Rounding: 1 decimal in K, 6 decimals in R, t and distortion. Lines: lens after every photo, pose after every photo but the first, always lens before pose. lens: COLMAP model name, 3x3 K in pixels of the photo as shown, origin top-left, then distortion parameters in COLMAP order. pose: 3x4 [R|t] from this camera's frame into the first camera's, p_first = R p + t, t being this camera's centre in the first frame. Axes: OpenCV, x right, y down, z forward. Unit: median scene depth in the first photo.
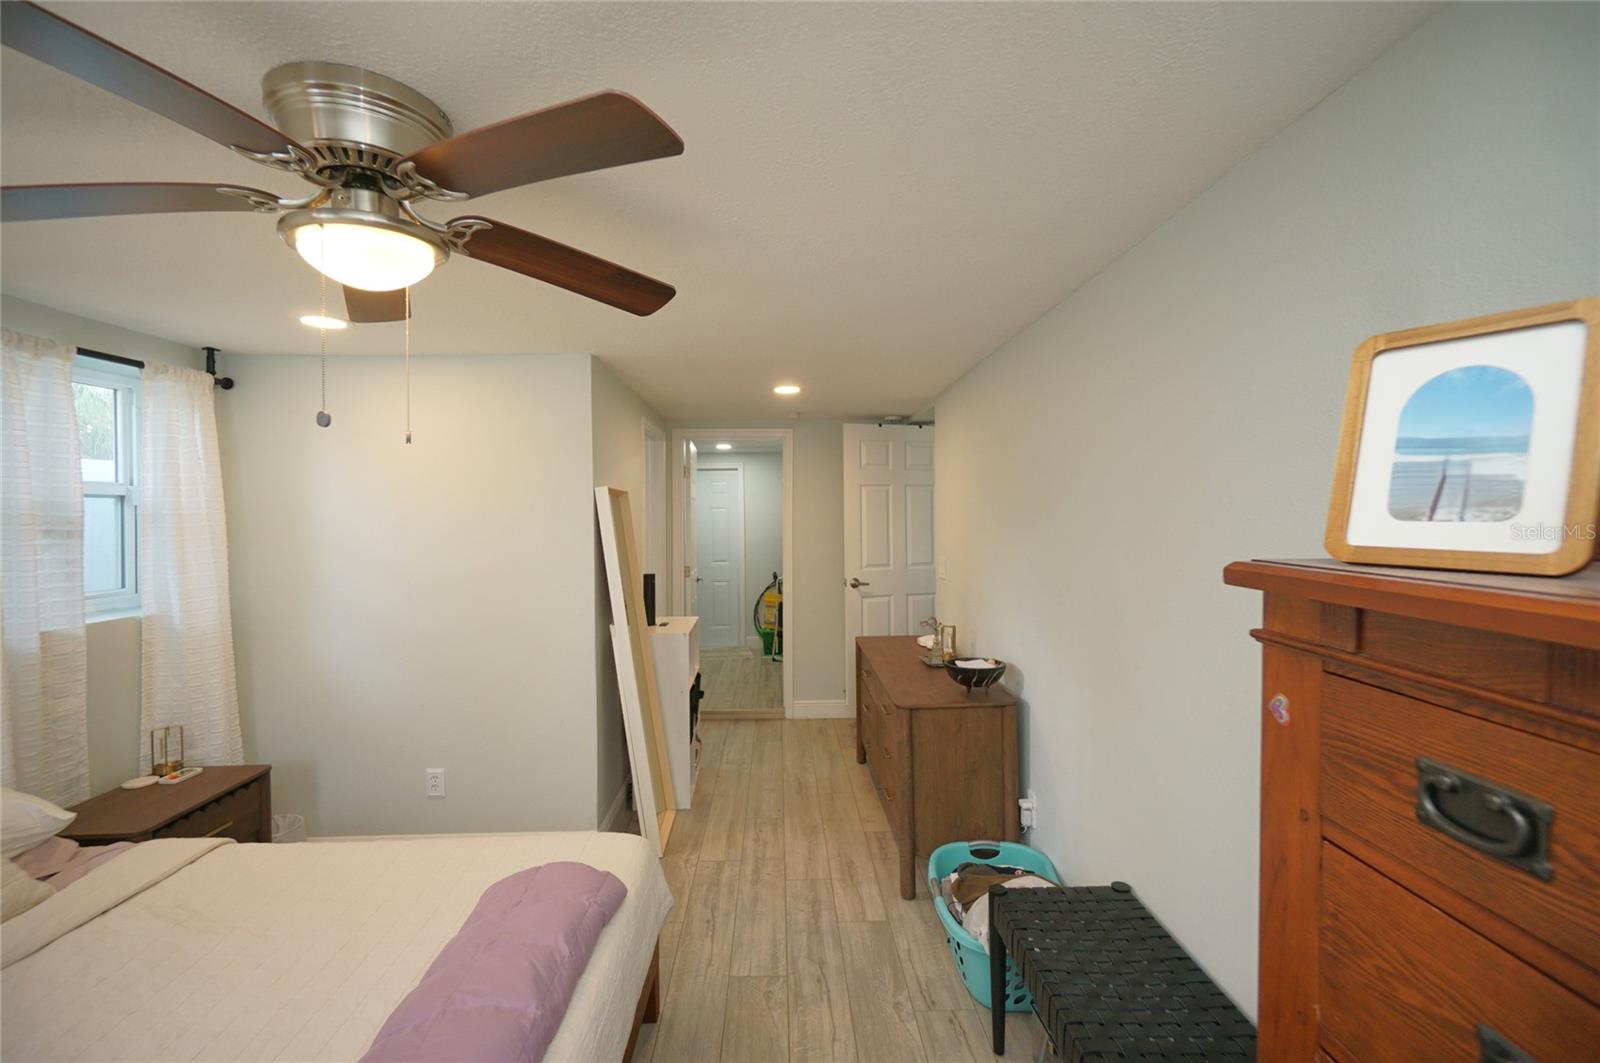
lens RADIAL K [[694.7, 0, 800.0], [0, 694.7, 531.5], [0, 0, 1]] dist [0.000067, 0.000322]
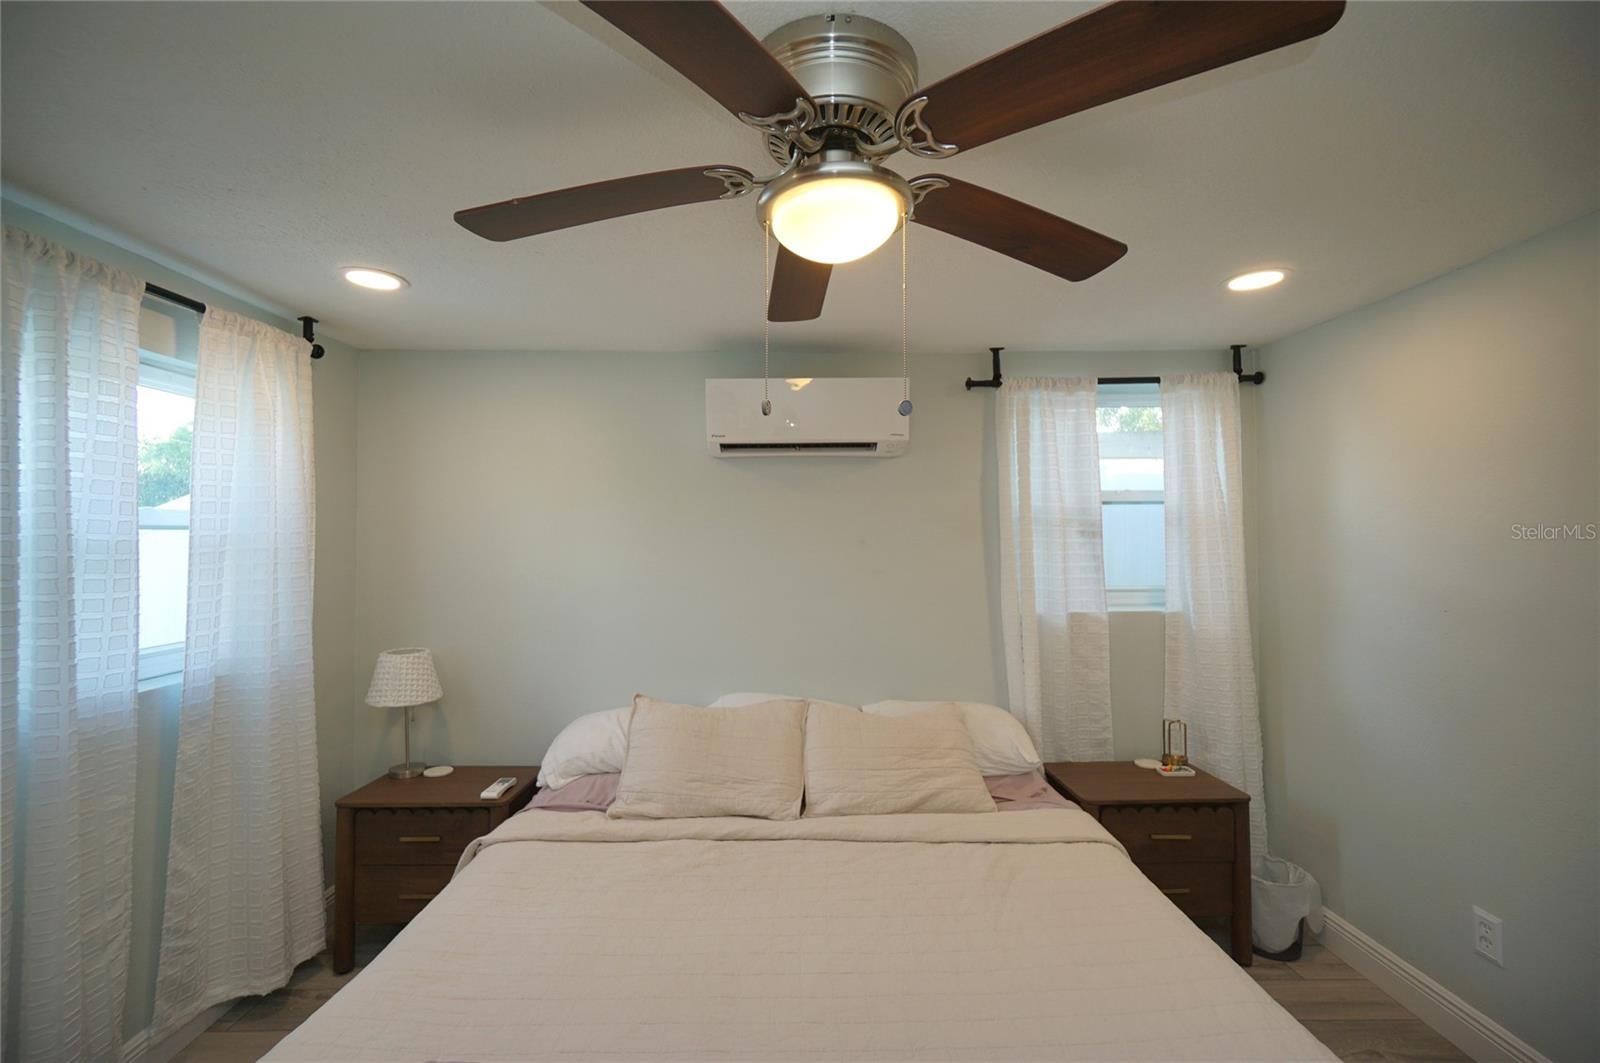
lens RADIAL K [[694.7, 0, 800.0], [0, 694.7, 531.5], [0, 0, 1]] dist [0.000067, 0.000322]
pose [[-0.019037, 0.003325, -0.999813, 0.156976], [-0.018269, 0.999826, 0.003673, 0.003144], [0.999652, 0.018336, -0.018972, 0.488404]]
